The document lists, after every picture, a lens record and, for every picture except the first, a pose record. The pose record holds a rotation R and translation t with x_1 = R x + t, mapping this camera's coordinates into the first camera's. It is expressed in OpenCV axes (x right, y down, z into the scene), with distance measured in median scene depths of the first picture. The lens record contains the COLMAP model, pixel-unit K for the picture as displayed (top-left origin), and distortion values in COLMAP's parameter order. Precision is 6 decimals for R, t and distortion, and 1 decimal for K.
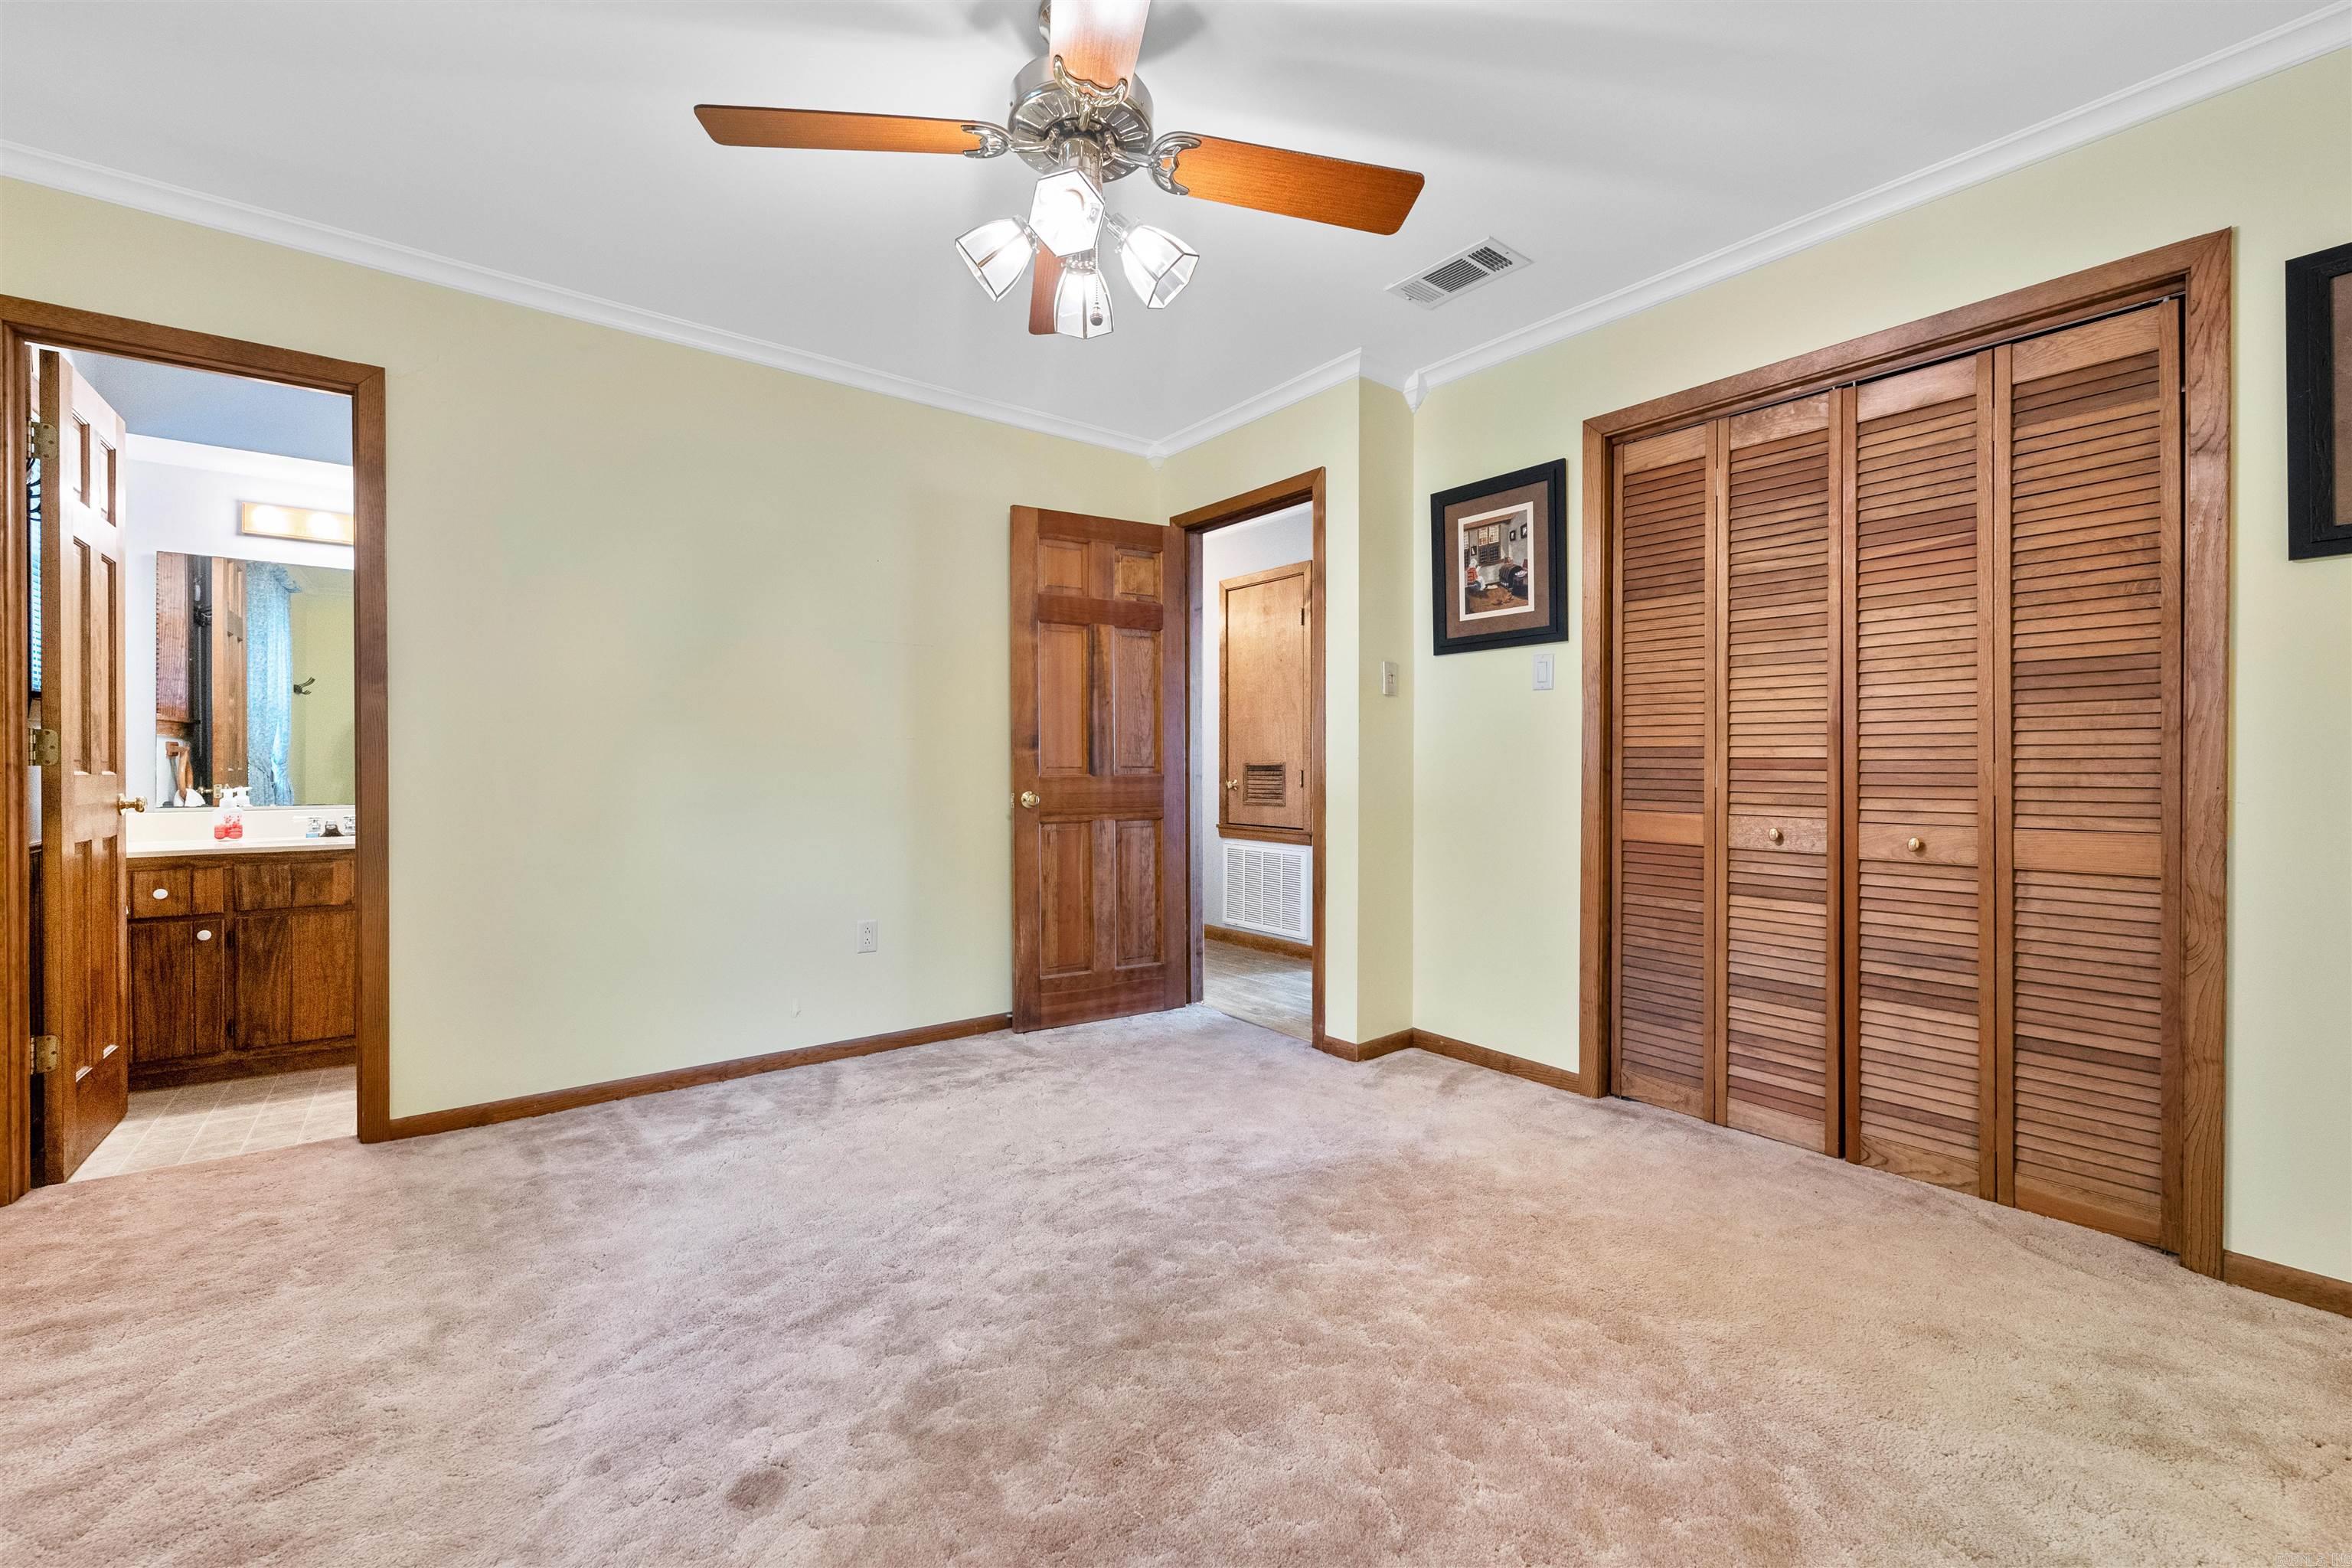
lens RADIAL K [[962.7, 0, 1176.3], [0, 962.7, 774.1], [0, 0, 1]] dist [0.002010, -0.000085]
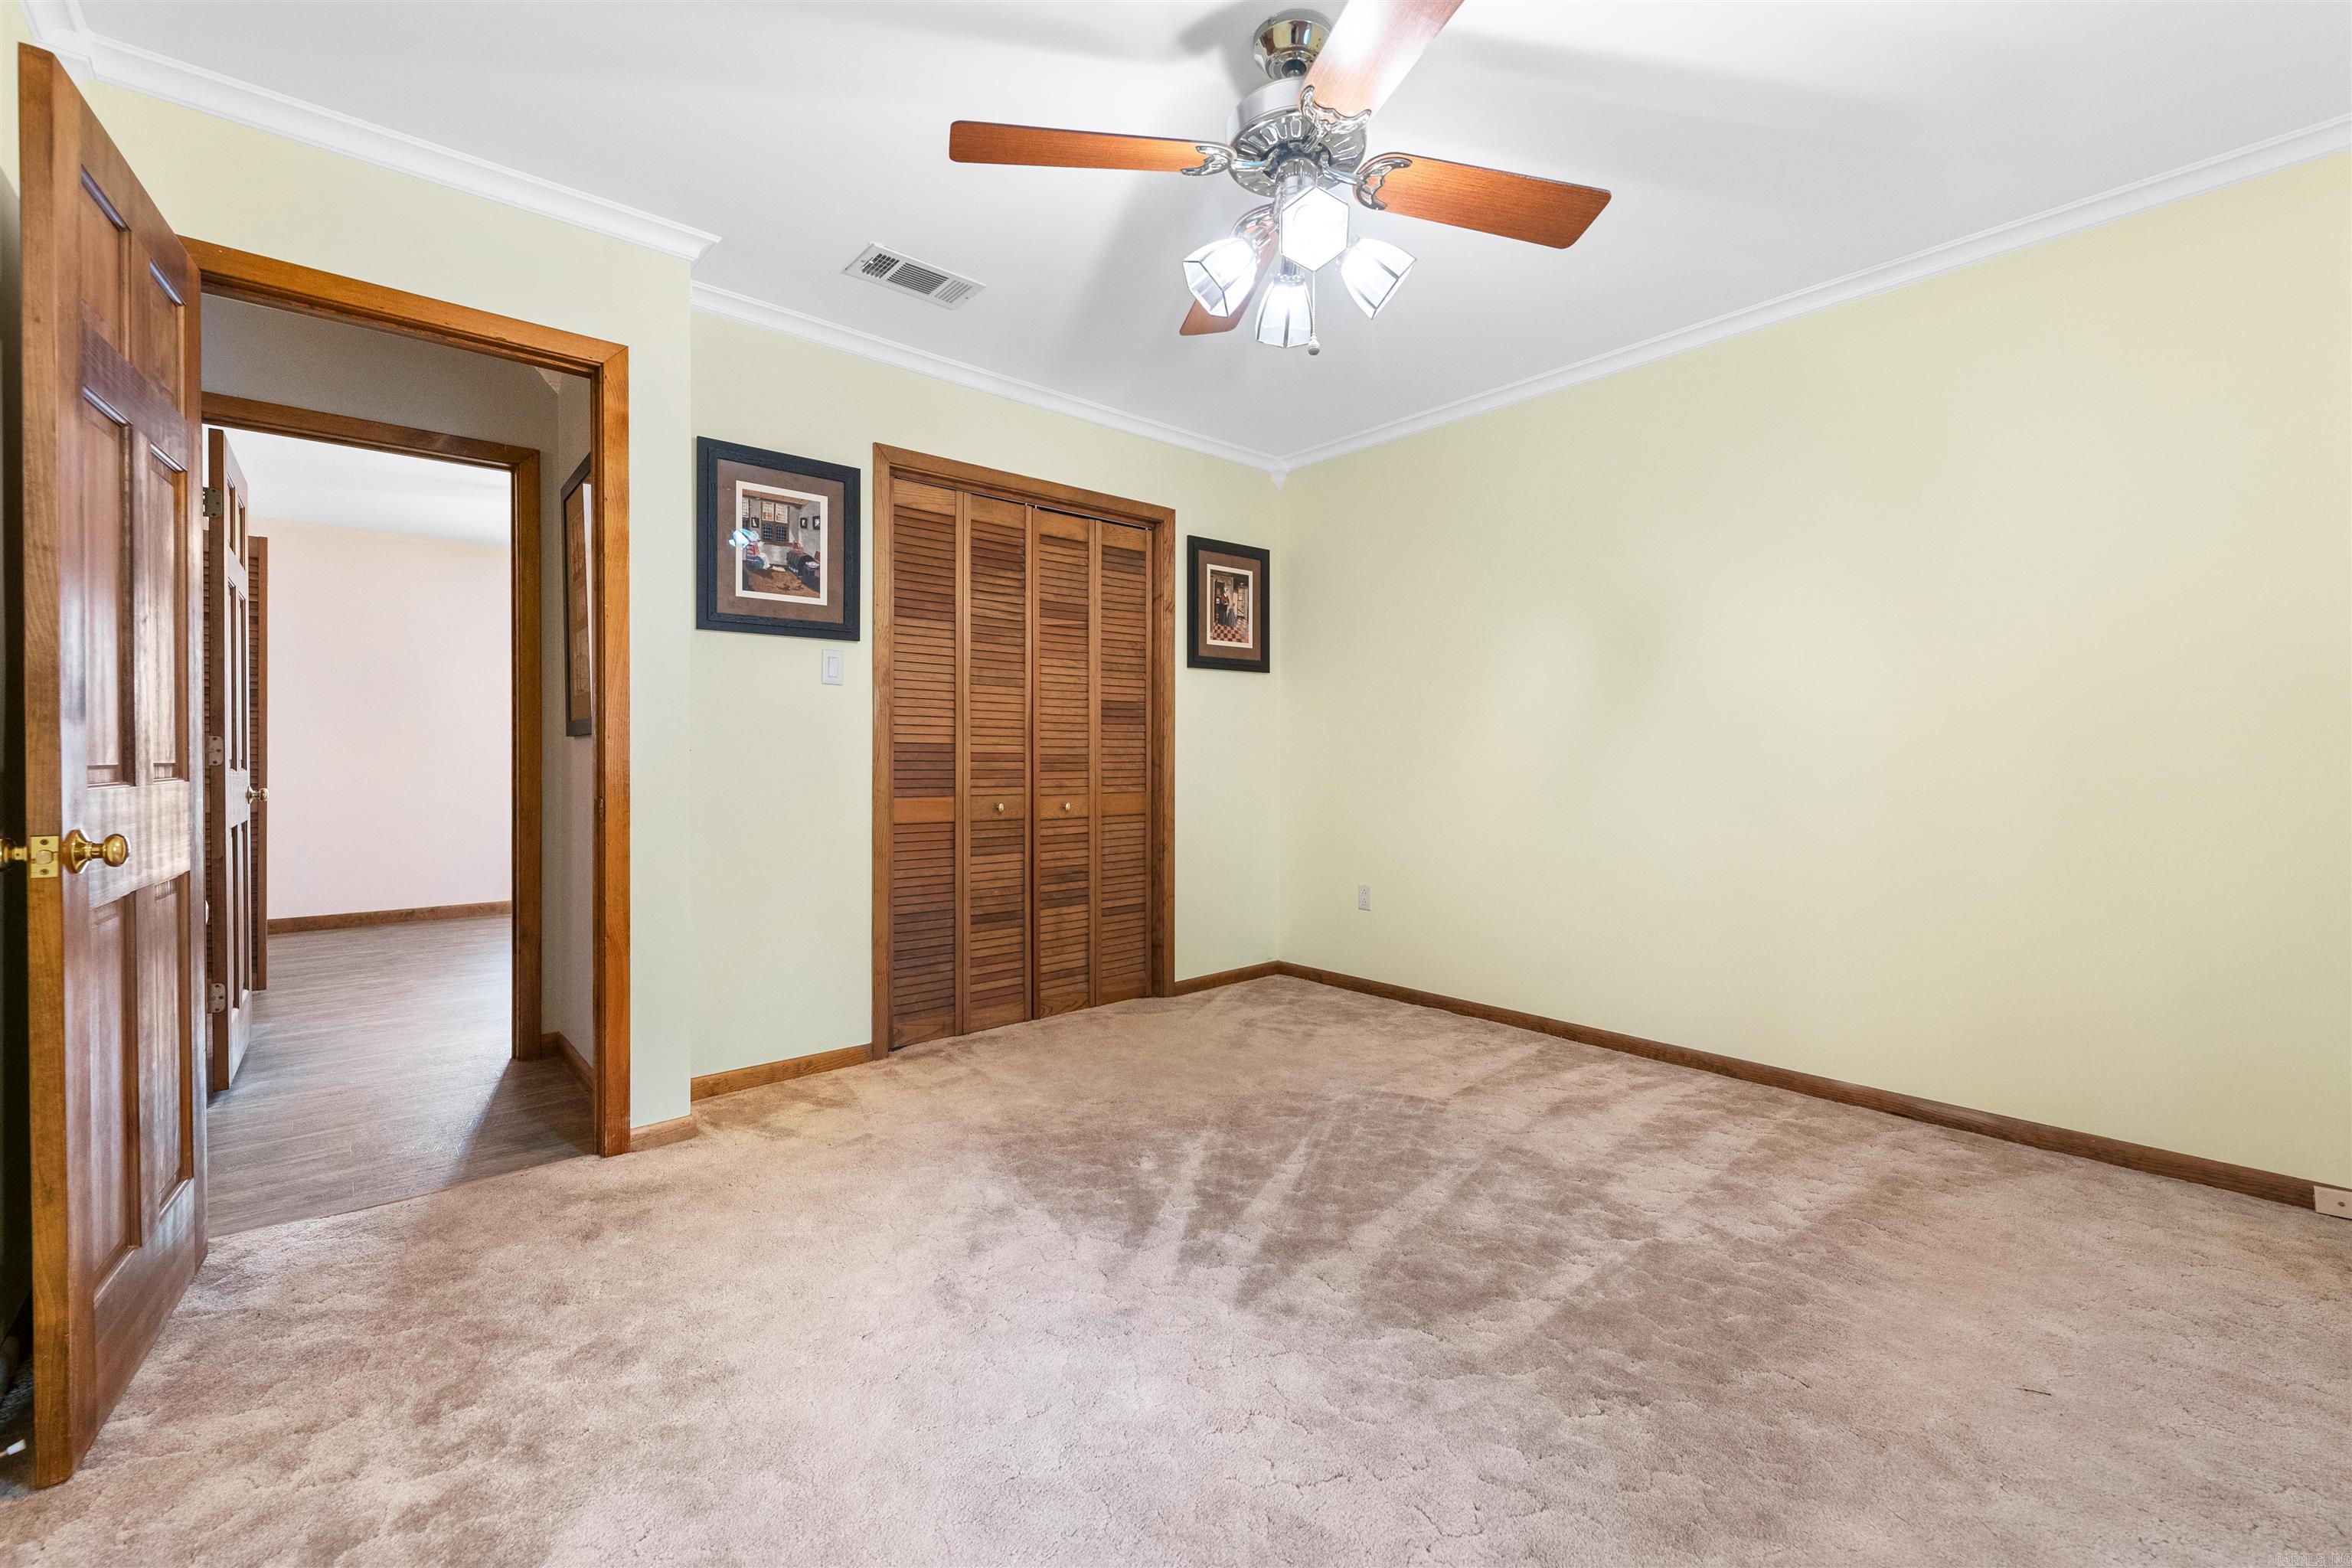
lens RADIAL K [[978.5, 0, 1173.0], [0, 978.5, 770.2], [0, 0, 1]] dist [-0.000009, -0.000073]
pose [[-0.067573, -0.015672, 0.997591, -0.743436], [0.009618, 0.999820, 0.016358, -0.011547], [-0.997668, 0.010700, -0.067410, 0.778268]]
